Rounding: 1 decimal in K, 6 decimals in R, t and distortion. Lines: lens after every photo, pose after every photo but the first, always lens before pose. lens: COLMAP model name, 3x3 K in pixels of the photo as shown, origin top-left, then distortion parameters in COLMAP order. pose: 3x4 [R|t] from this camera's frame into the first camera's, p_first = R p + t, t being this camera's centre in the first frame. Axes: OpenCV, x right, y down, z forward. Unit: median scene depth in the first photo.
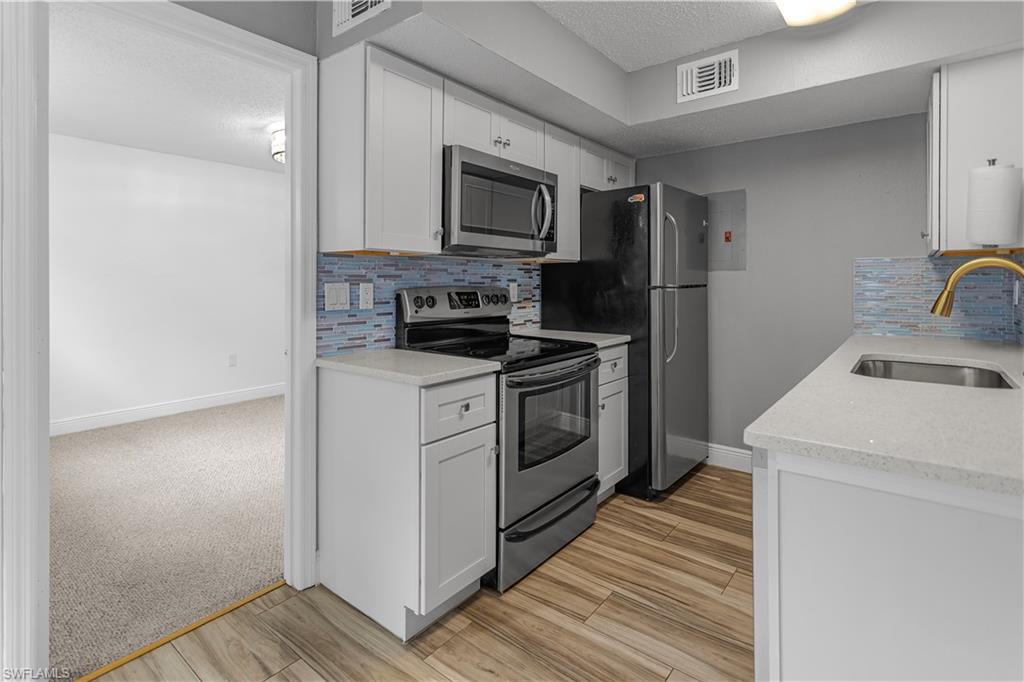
lens RADIAL K [[500.5, 0, 497.2], [0, 500.5, 287.9], [0, 0, 1]] dist [-0.000799, 0.001961]
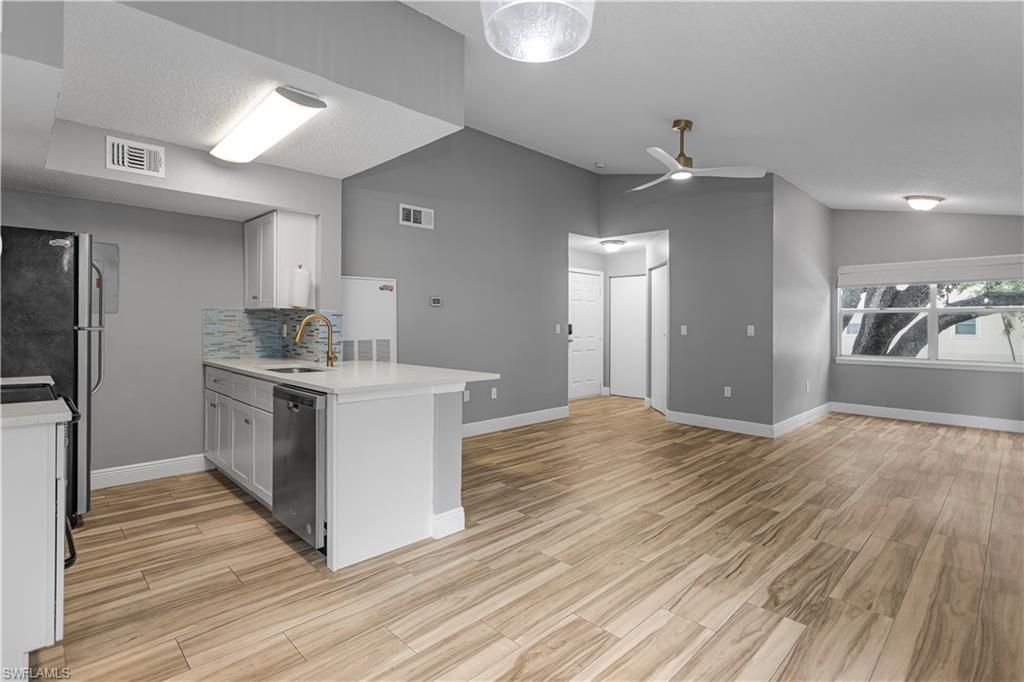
lens RADIAL K [[500.5, 0, 494.6], [0, 500.5, 326.8], [0, 0, 1]] dist [-0.000799, 0.001961]
pose [[0.122986, 0.001551, 0.992407, -0.784926], [0.000941, 0.999998, -0.001680, -0.001596], [-0.992408, 0.001140, 0.122984, -0.028303]]
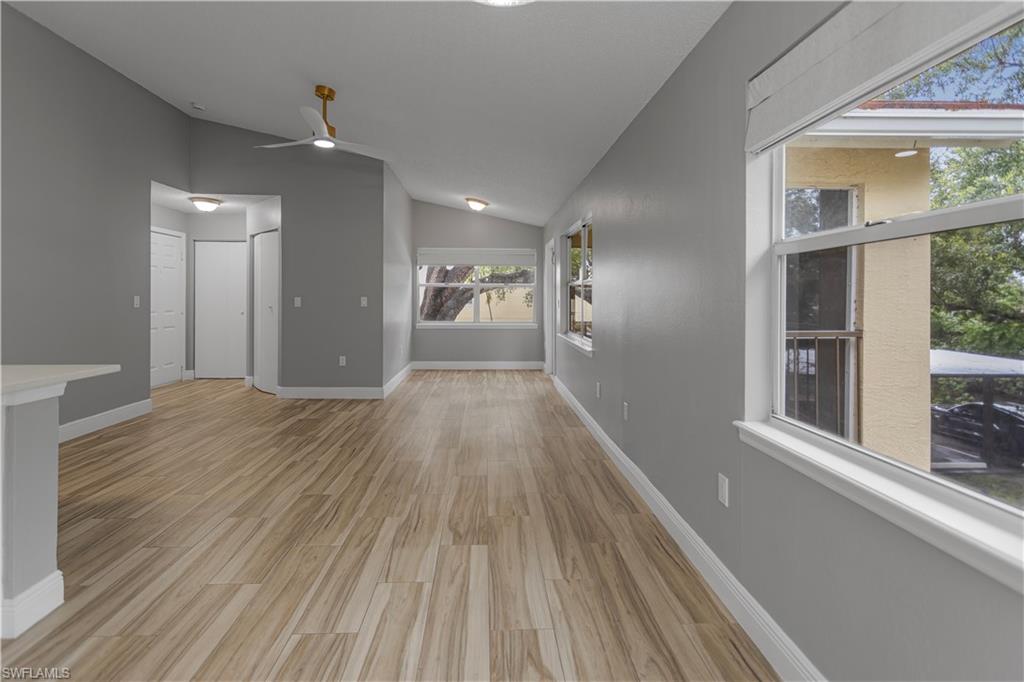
lens RADIAL K [[500.5, 0, 508.6], [0, 500.5, 297.7], [0, 0, 1]] dist [-0.000799, 0.001961]
pose [[-0.666516, 0.003964, 0.745480, -0.662494], [0.004910, 0.999988, -0.000927, -0.000739], [-0.745475, 0.003042, -0.666527, 0.217144]]
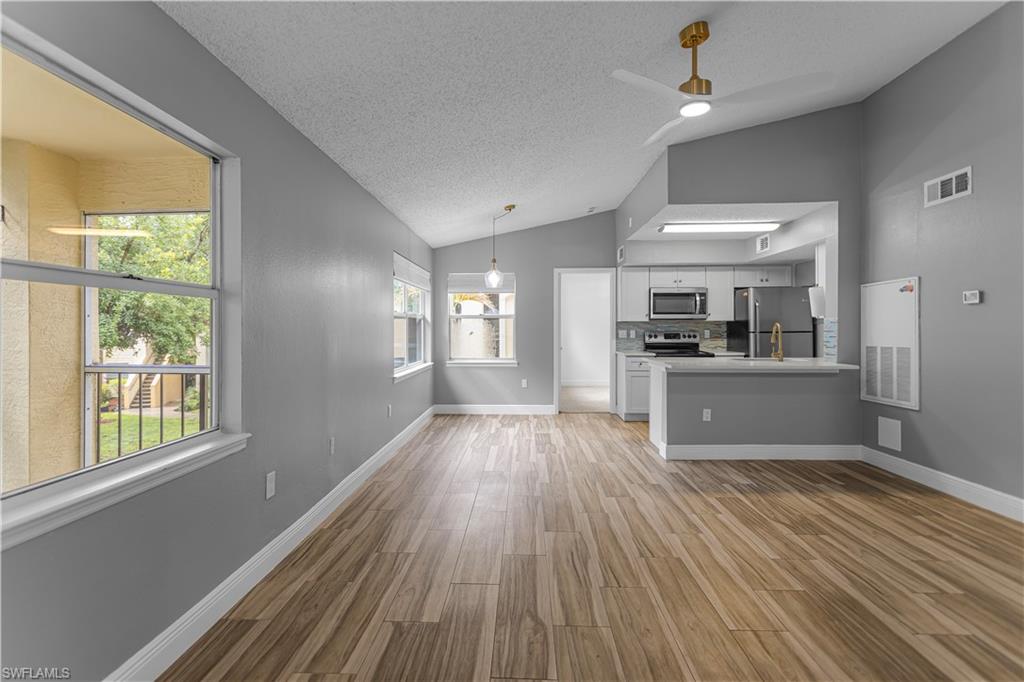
lens RADIAL K [[500.5, 0, 510.9], [0, 500.5, 334.0], [0, 0, 1]] dist [-0.000799, 0.001961]
pose [[0.608326, 0.011960, -0.793597, 1.786634], [-0.006813, 0.999928, 0.009847, -0.010226], [0.793658, -0.000583, 0.608364, -1.574978]]
